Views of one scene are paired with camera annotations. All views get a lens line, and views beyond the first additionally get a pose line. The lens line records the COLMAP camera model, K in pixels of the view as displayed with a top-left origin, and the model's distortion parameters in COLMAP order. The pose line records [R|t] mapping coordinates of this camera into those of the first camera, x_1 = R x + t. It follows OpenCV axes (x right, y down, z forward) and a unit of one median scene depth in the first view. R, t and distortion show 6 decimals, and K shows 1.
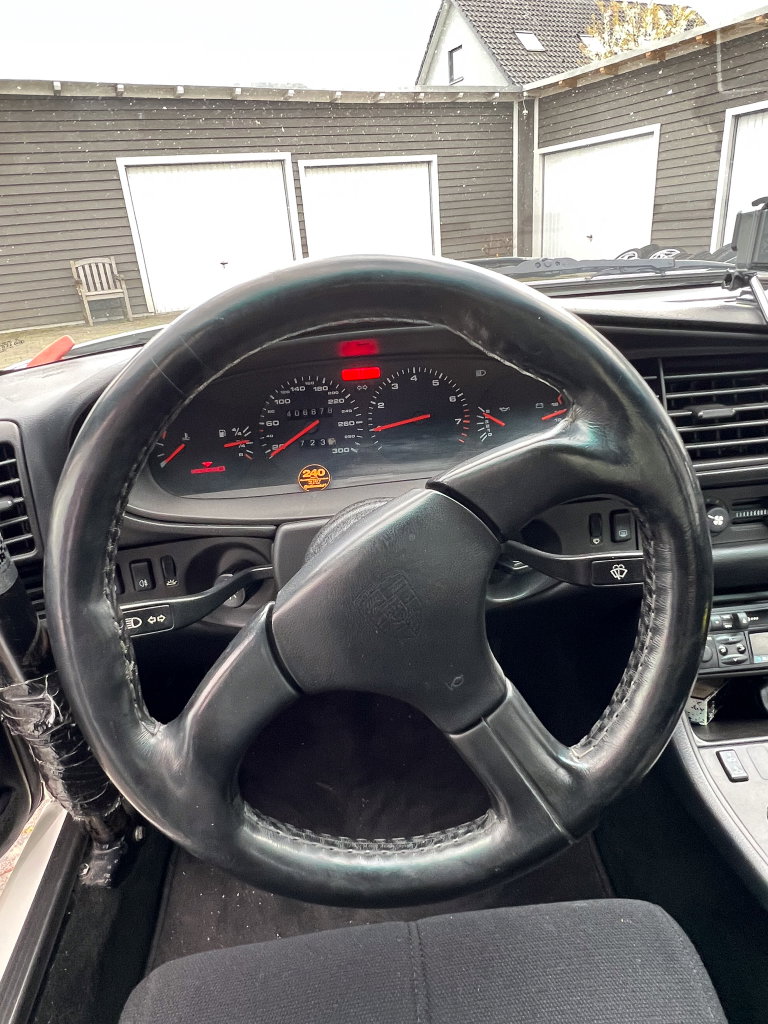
lens RADIAL K [[627.1, 0, 380.3], [0, 627.1, 504.7], [0, 0, 1]] dist [0.001009, -0.000605]
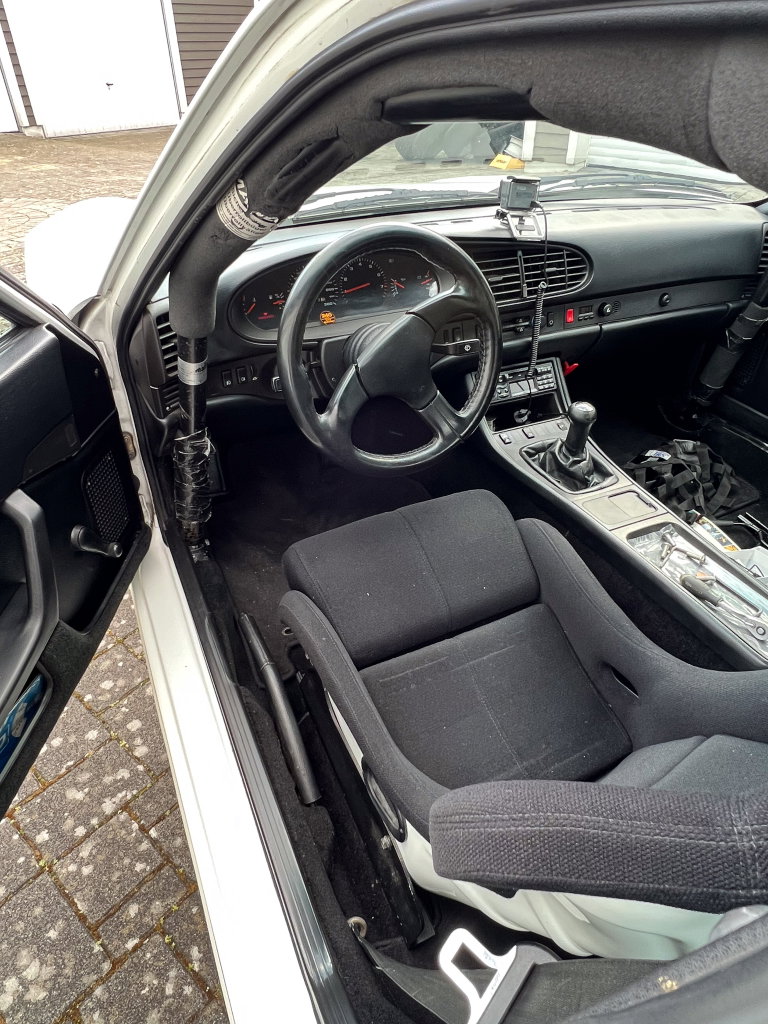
lens RADIAL K [[627.1, 0, 382.4], [0, 627.1, 515.4], [0, 0, 1]] dist [0.001009, -0.000605]
pose [[0.928831, -0.153409, 0.337250, -0.752722], [0.074475, 0.968978, 0.235658, 0.117768], [-0.362940, -0.193770, 0.911443, -1.101381]]
